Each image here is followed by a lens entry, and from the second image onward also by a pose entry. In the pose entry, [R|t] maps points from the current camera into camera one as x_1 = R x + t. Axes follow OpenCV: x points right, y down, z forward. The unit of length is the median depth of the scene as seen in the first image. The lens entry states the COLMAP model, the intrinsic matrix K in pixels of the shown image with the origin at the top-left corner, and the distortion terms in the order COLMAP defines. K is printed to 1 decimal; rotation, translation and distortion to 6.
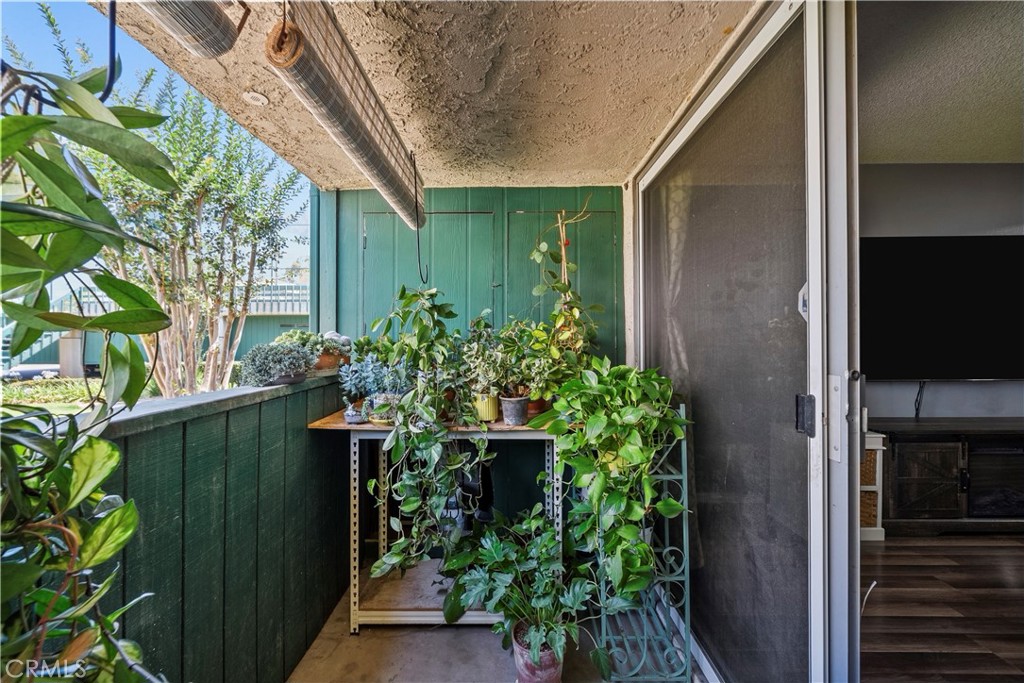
lens RADIAL K [[406.7, 0, 512.0], [0, 406.7, 341.5], [0, 0, 1]] dist [-0.000024, 0.000000]
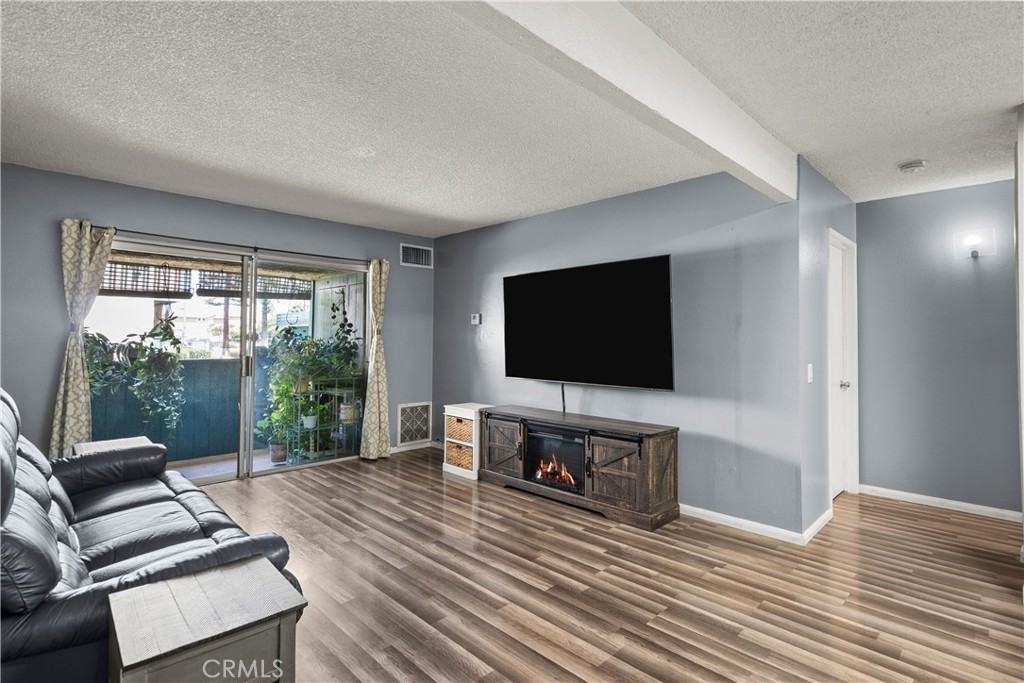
lens RADIAL K [[499.5, 0, 510.6], [0, 499.5, 325.3], [0, 0, 1]] dist [0.002834, -0.000407]
pose [[0.704898, -0.011289, -0.709219, 1.991519], [-0.002944, 0.999818, -0.018840, -0.049416], [0.709303, 0.015368, 0.704736, -0.202852]]
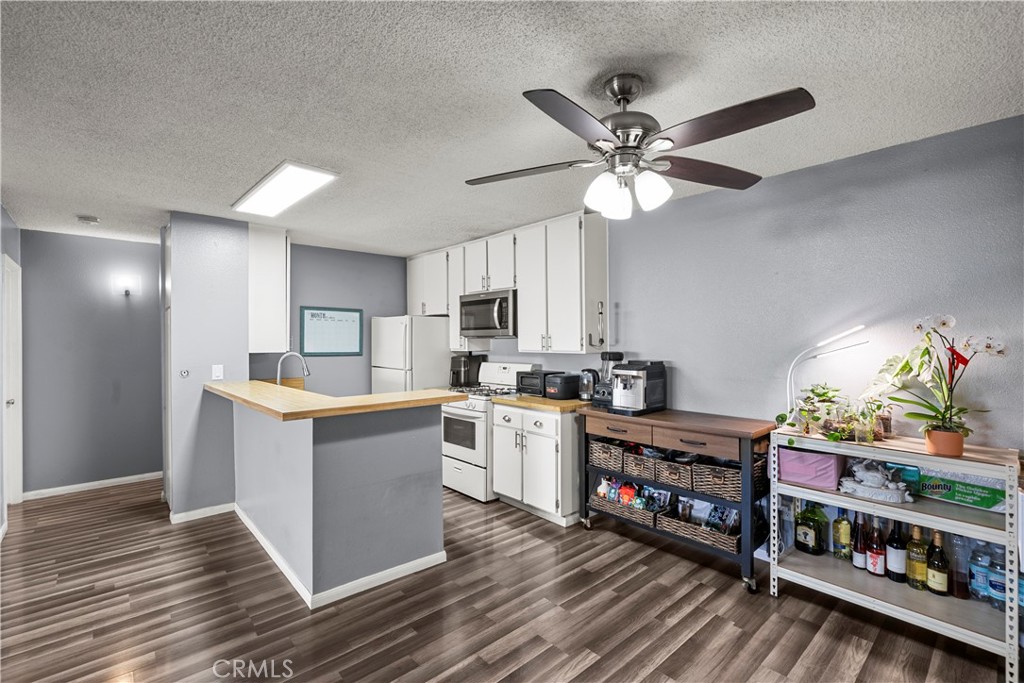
lens RADIAL K [[456.3, 0, 508.5], [0, 456.3, 340.9], [0, 0, 1]] dist [-0.001778, 0.000102]
pose [[0.745285, -0.001898, 0.666743, 1.852572], [-0.001311, 0.999990, 0.004312, -0.101081], [-0.666745, -0.004087, 0.745275, -0.520767]]
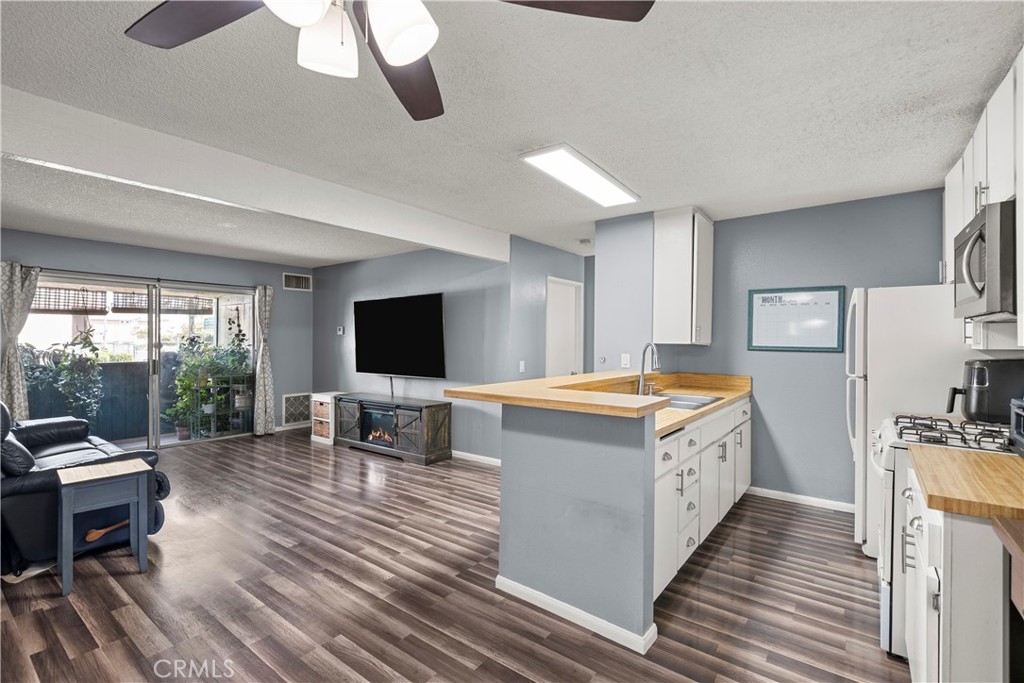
lens RADIAL K [[464.8, 0, 512.0], [0, 464.8, 341.5], [0, 0, 1]] dist [0.002012, 0.001115]
pose [[0.796041, 0.006653, -0.605206, 2.709571], [0.000541, 0.999931, 0.011703, -0.079822], [0.605242, -0.009644, 0.795983, -0.333925]]
